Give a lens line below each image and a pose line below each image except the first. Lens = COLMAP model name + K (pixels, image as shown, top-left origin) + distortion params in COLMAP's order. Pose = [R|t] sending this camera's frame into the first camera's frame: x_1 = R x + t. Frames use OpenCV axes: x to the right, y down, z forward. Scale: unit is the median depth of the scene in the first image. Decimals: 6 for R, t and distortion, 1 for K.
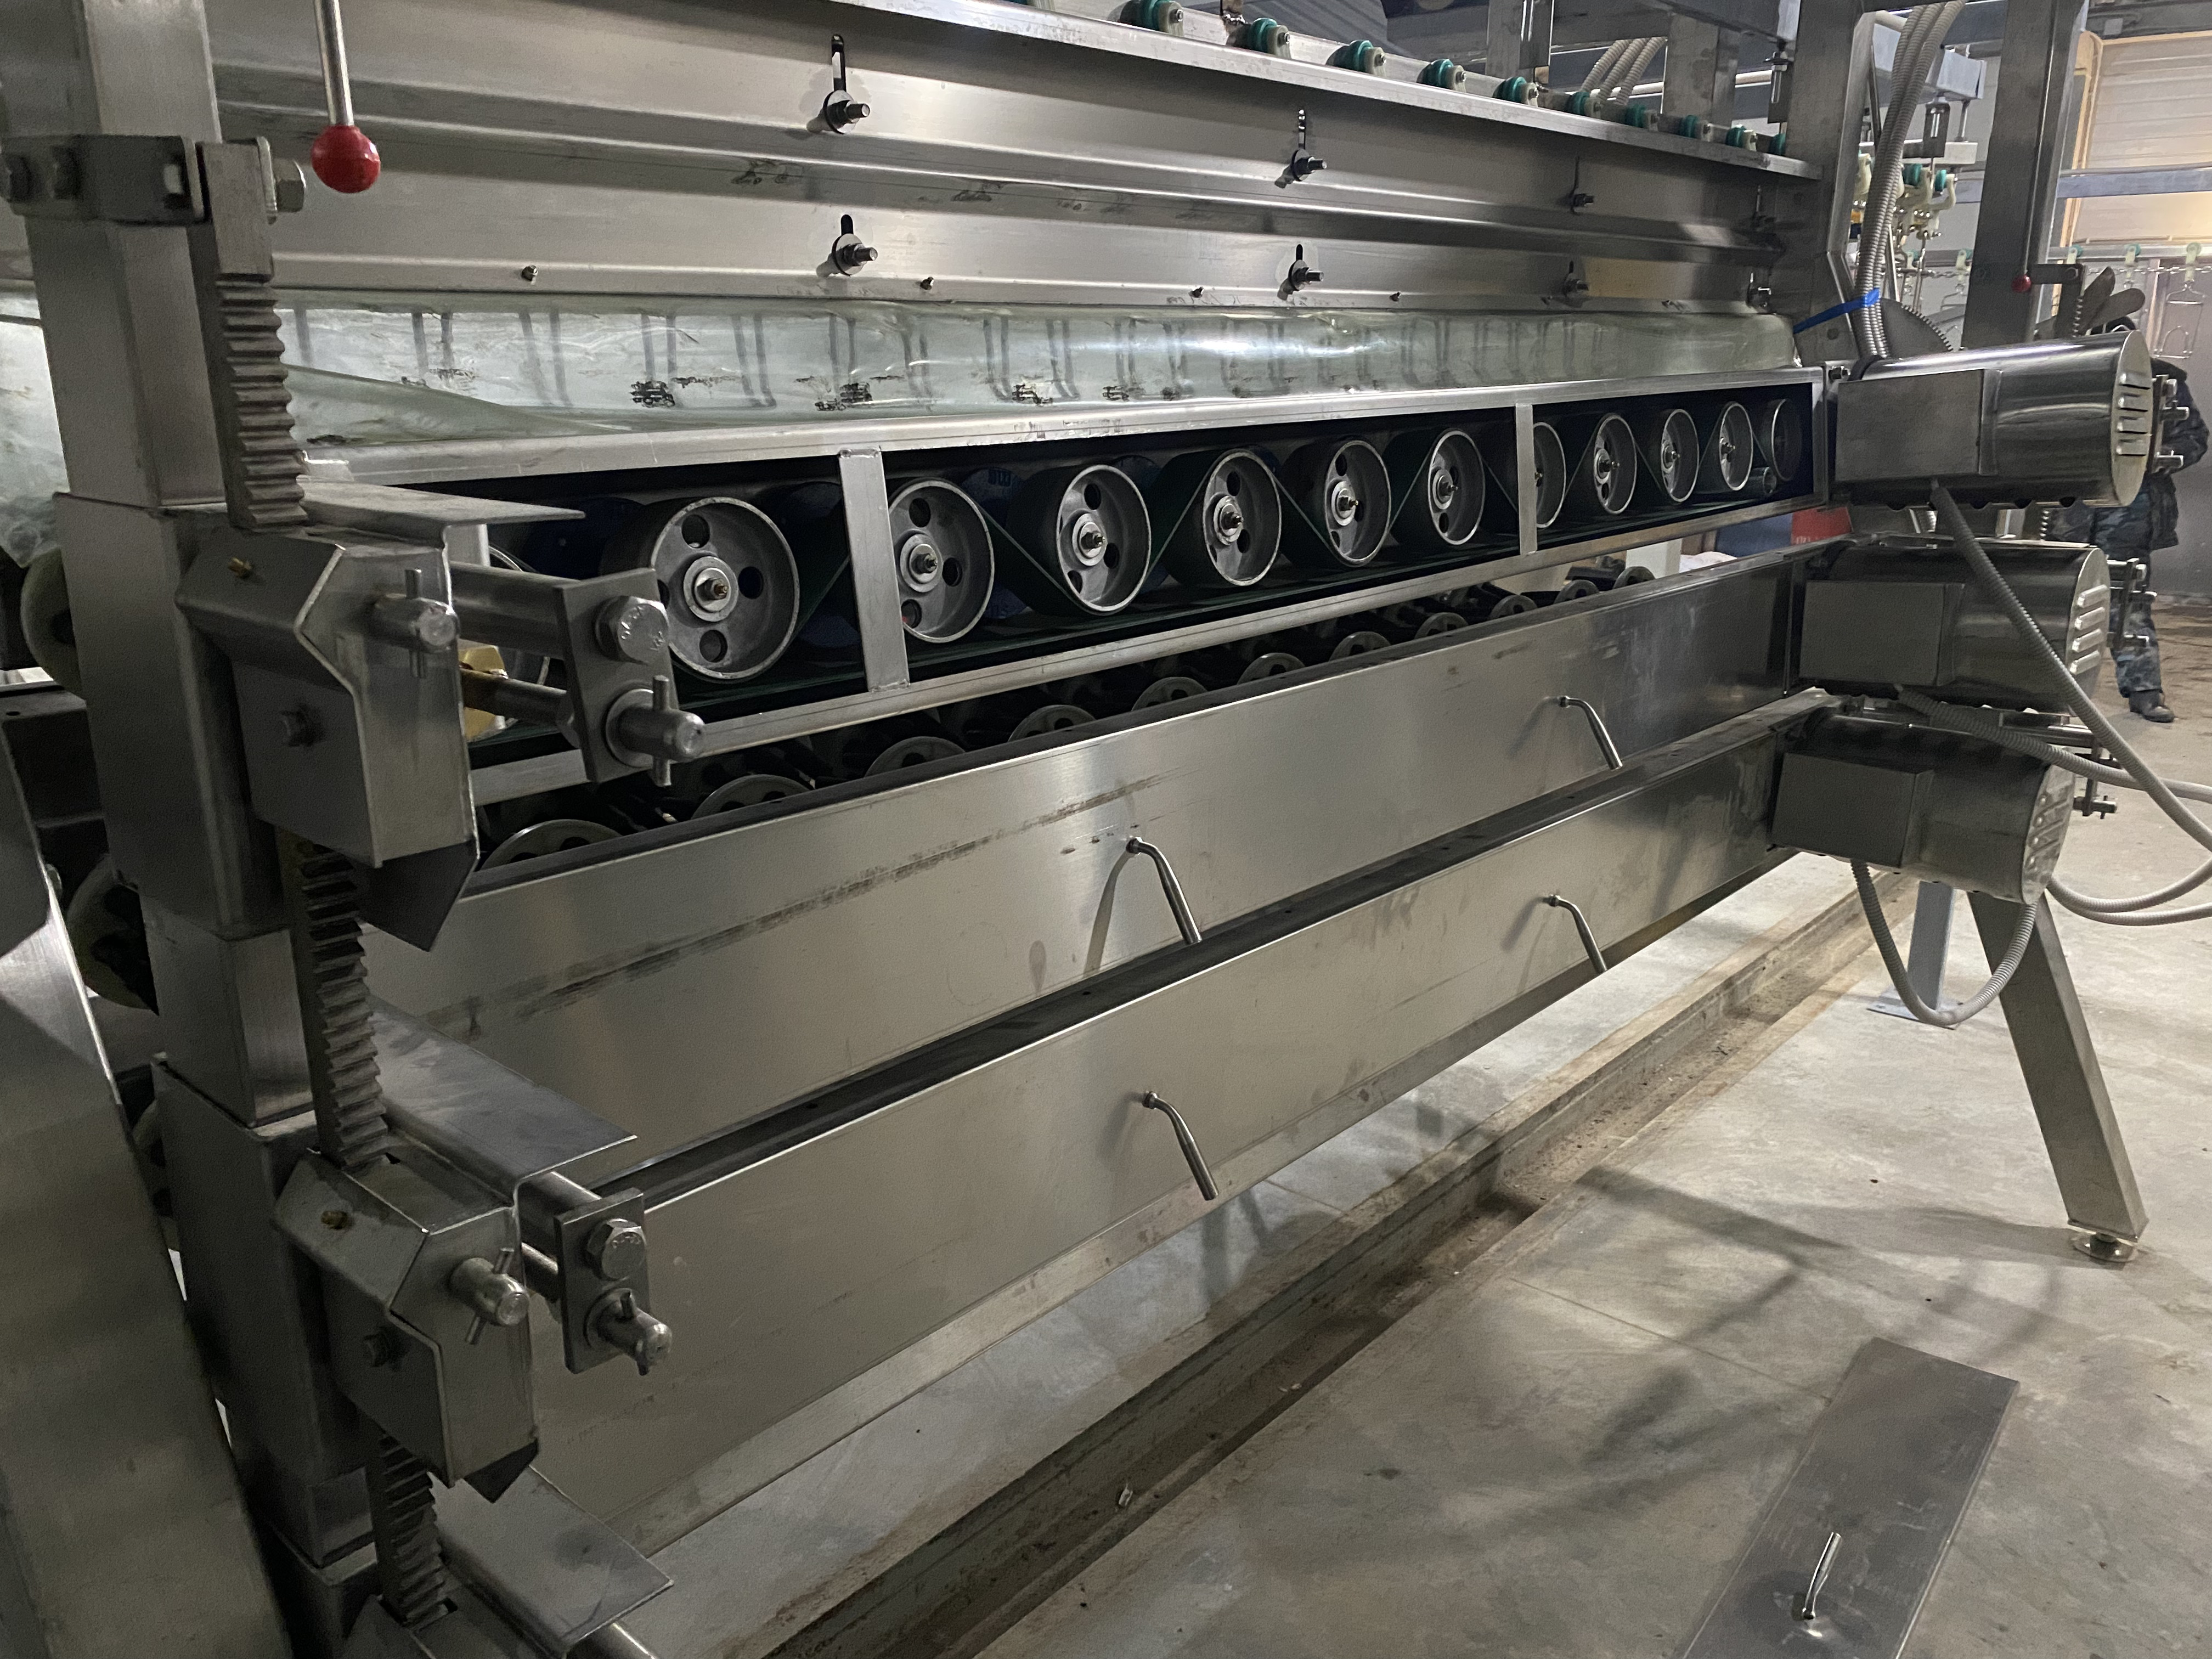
lens RADIAL K [[1672.2, 0, 1094.6], [0, 1672.2, 818.0], [0, 0, 1]] dist [0.023141, -0.018493]
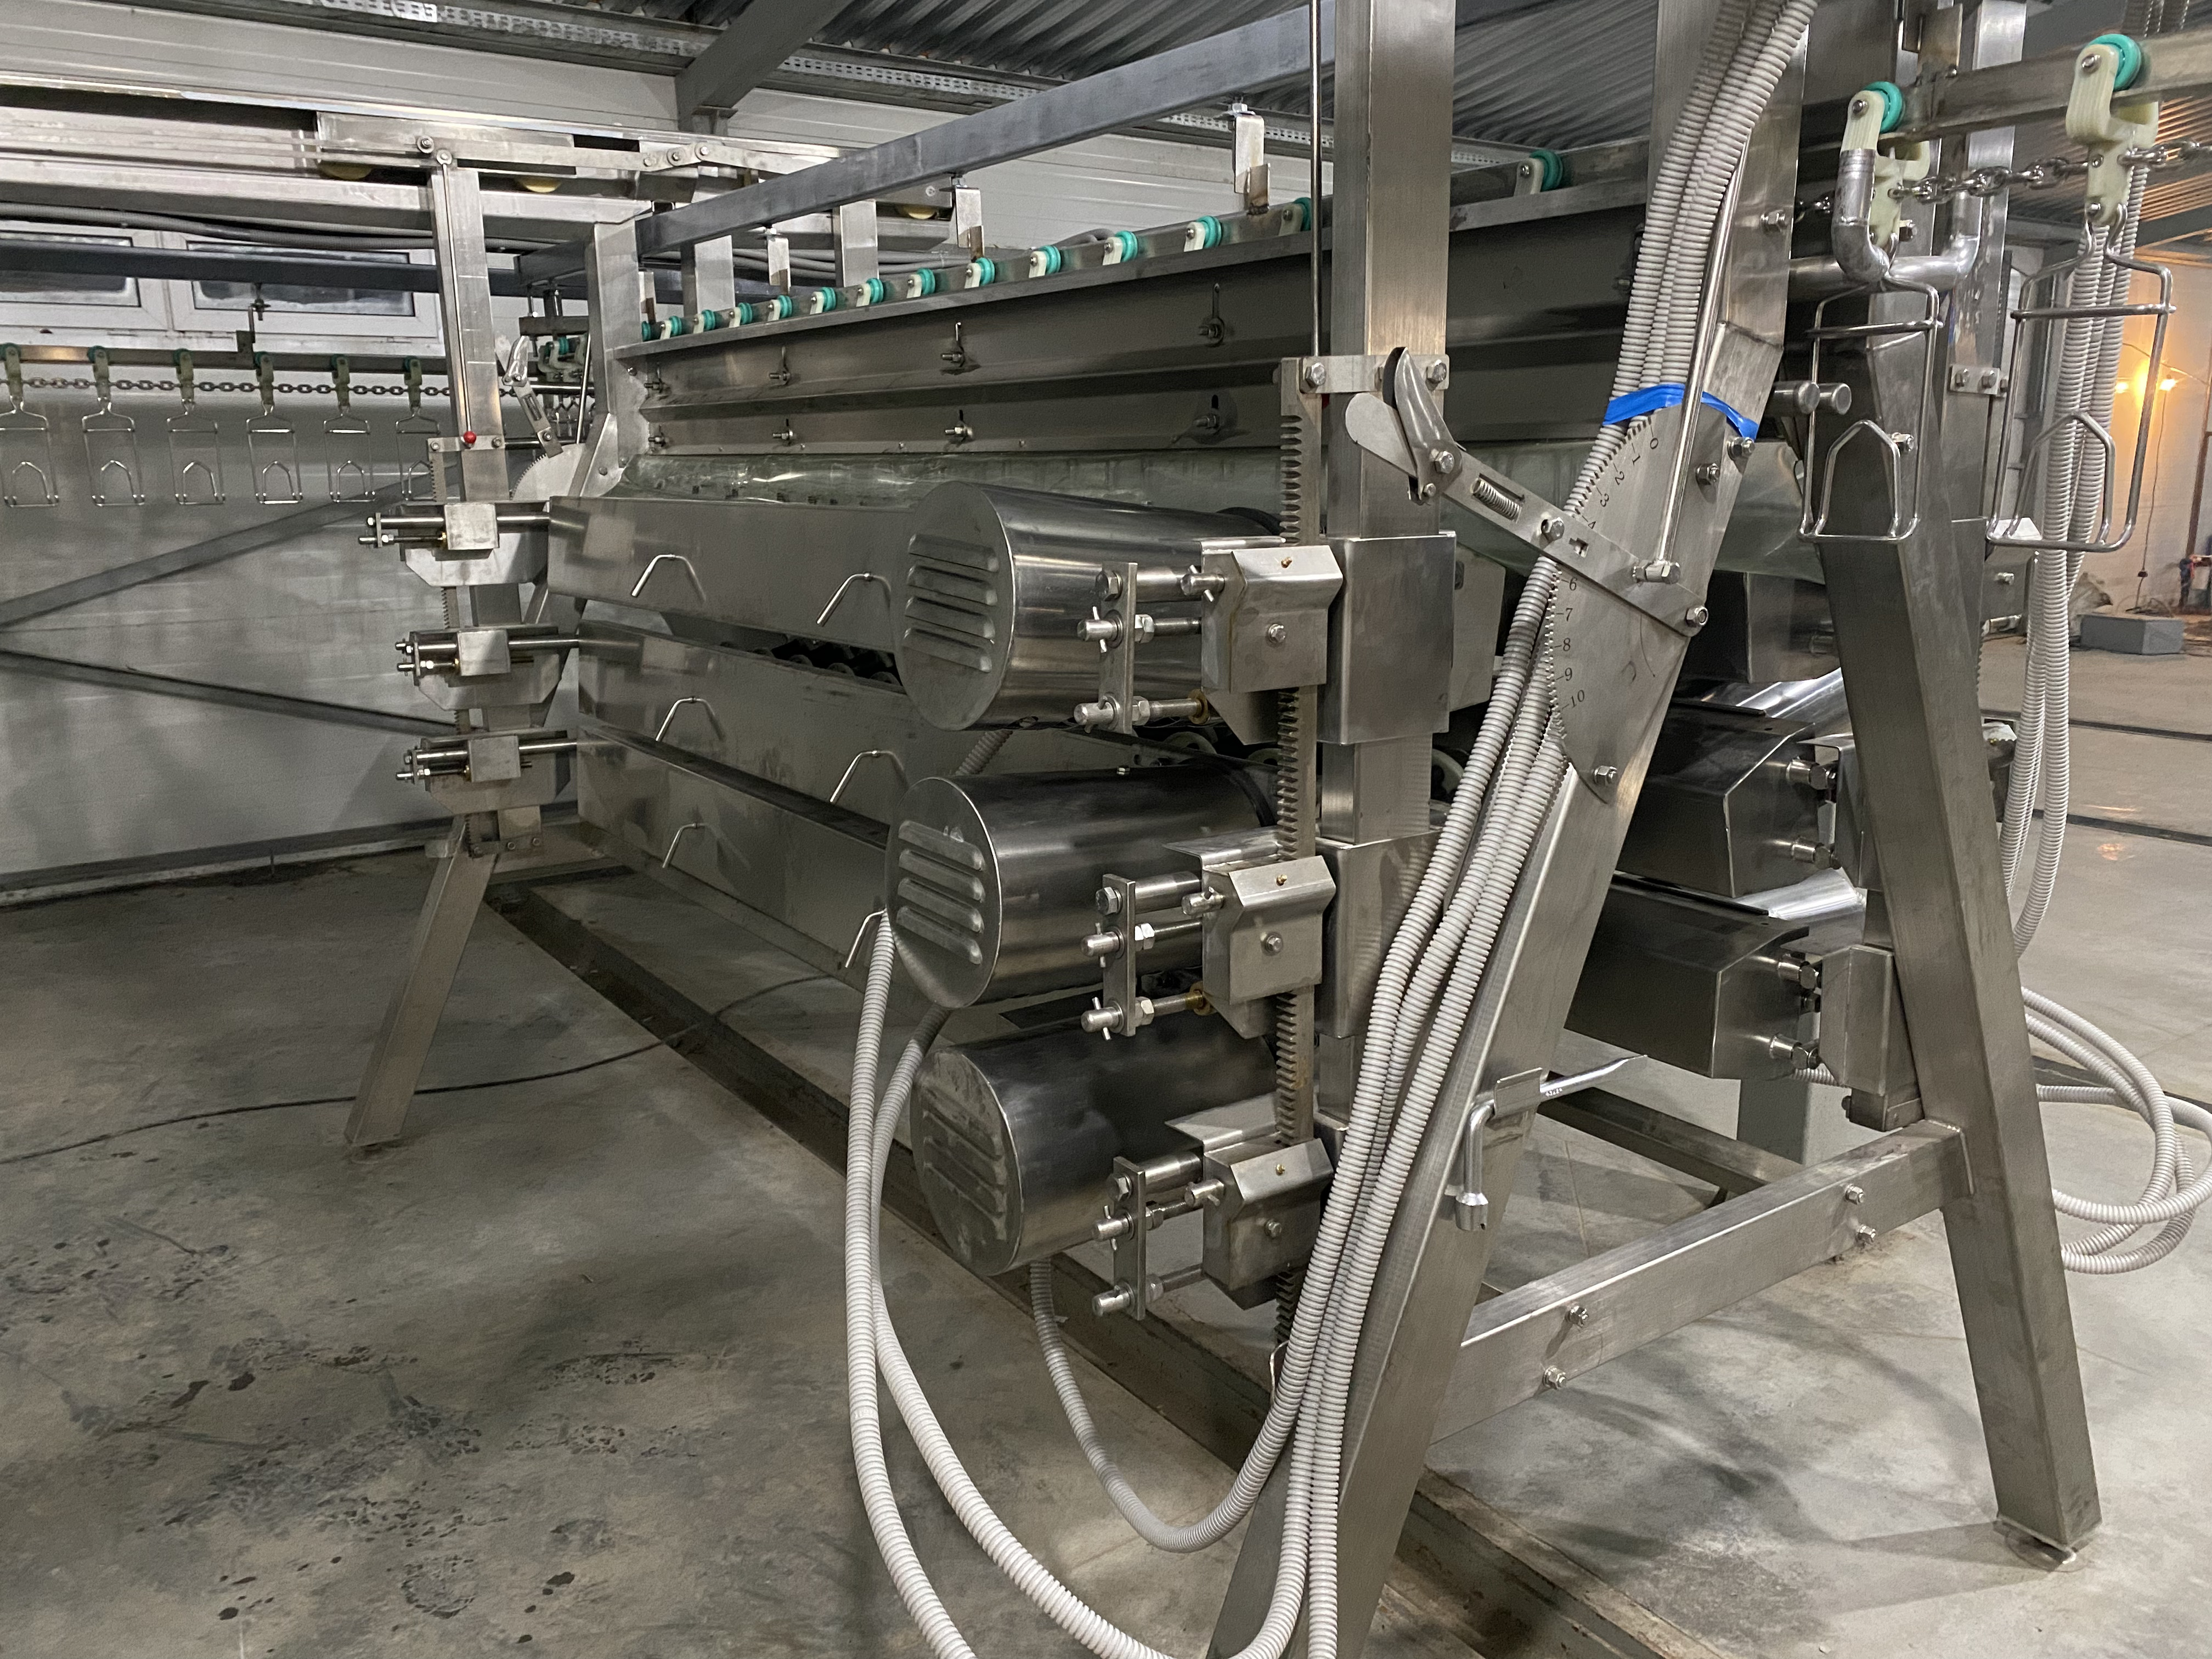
lens RADIAL K [[1672.2, 0, 1115.1], [0, 1672.2, 822.6], [0, 0, 1]] dist [0.023141, -0.018493]
pose [[-0.213101, 0.213748, -0.953363, 0.898239], [-0.258323, 0.928726, 0.265966, -0.252796], [0.942262, 0.302953, -0.142696, 0.826143]]
